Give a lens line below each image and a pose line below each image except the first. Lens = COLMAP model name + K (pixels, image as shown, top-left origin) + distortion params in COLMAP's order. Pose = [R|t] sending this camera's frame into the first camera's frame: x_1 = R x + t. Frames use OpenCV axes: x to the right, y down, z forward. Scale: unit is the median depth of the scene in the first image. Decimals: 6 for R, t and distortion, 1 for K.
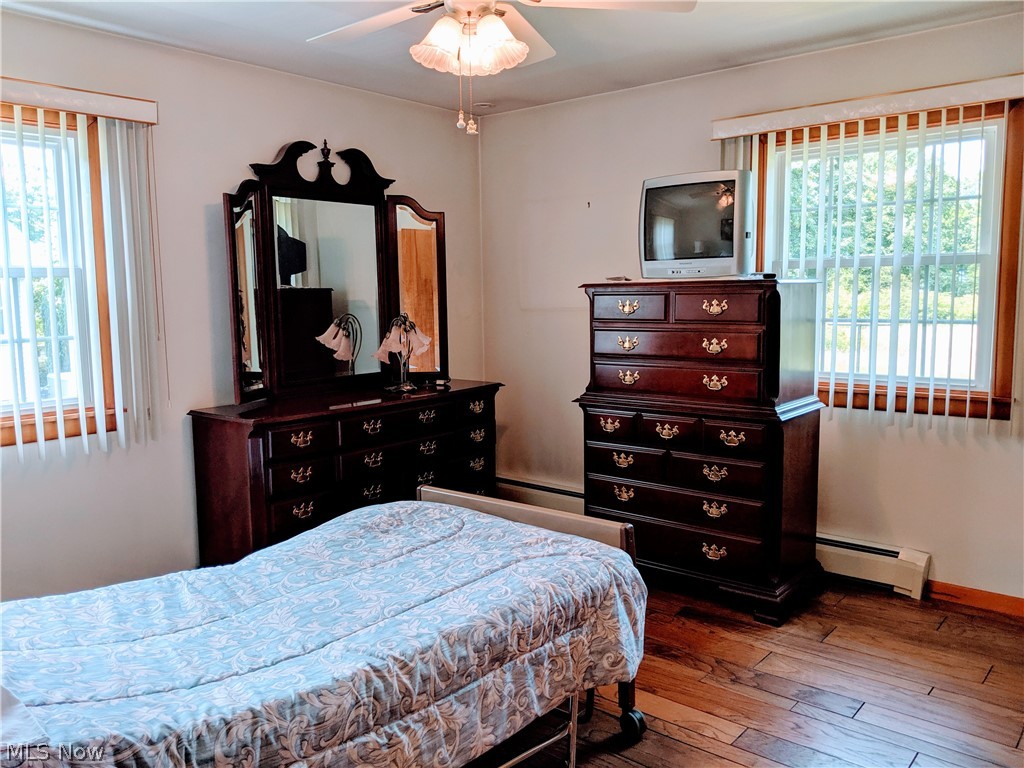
lens RADIAL K [[825.8, 0, 517.1], [0, 825.8, 384.7], [0, 0, 1]] dist [0.104364, -0.196005]
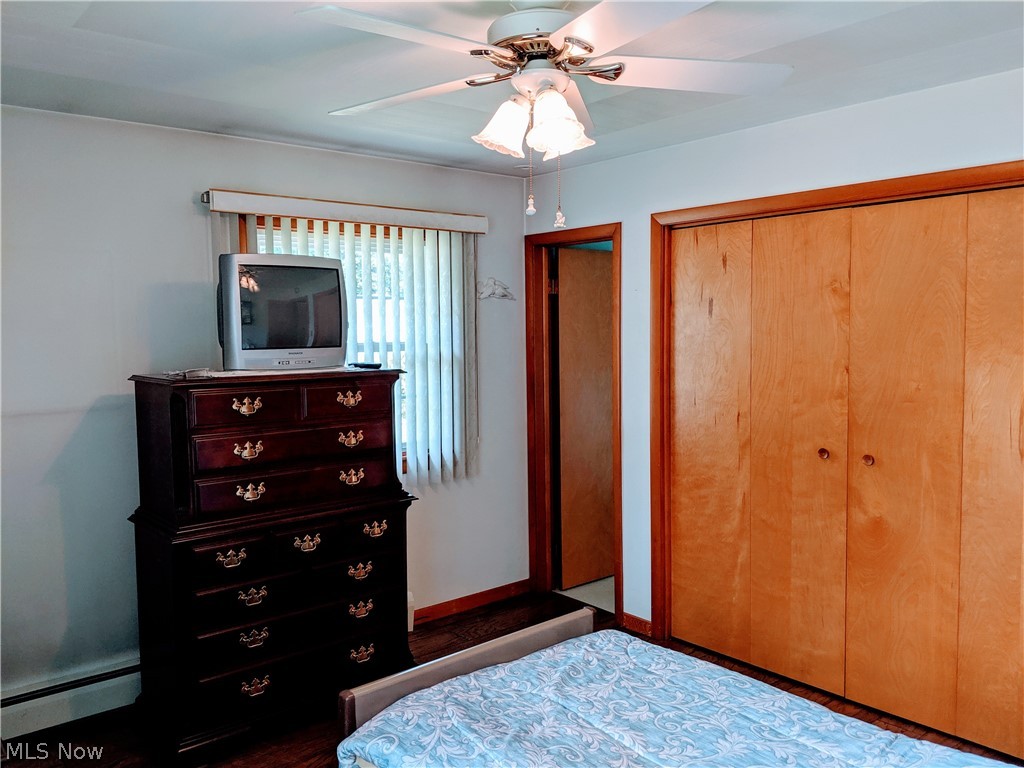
lens RADIAL K [[825.8, 0, 517.1], [0, 825.8, 384.7], [0, 0, 1]] dist [0.104364, -0.196005]
pose [[0.162381, -0.056501, 0.985109, -0.679196], [0.121643, 0.991890, 0.036838, -0.122604], [-0.979201, 0.113850, 0.167937, 0.652562]]
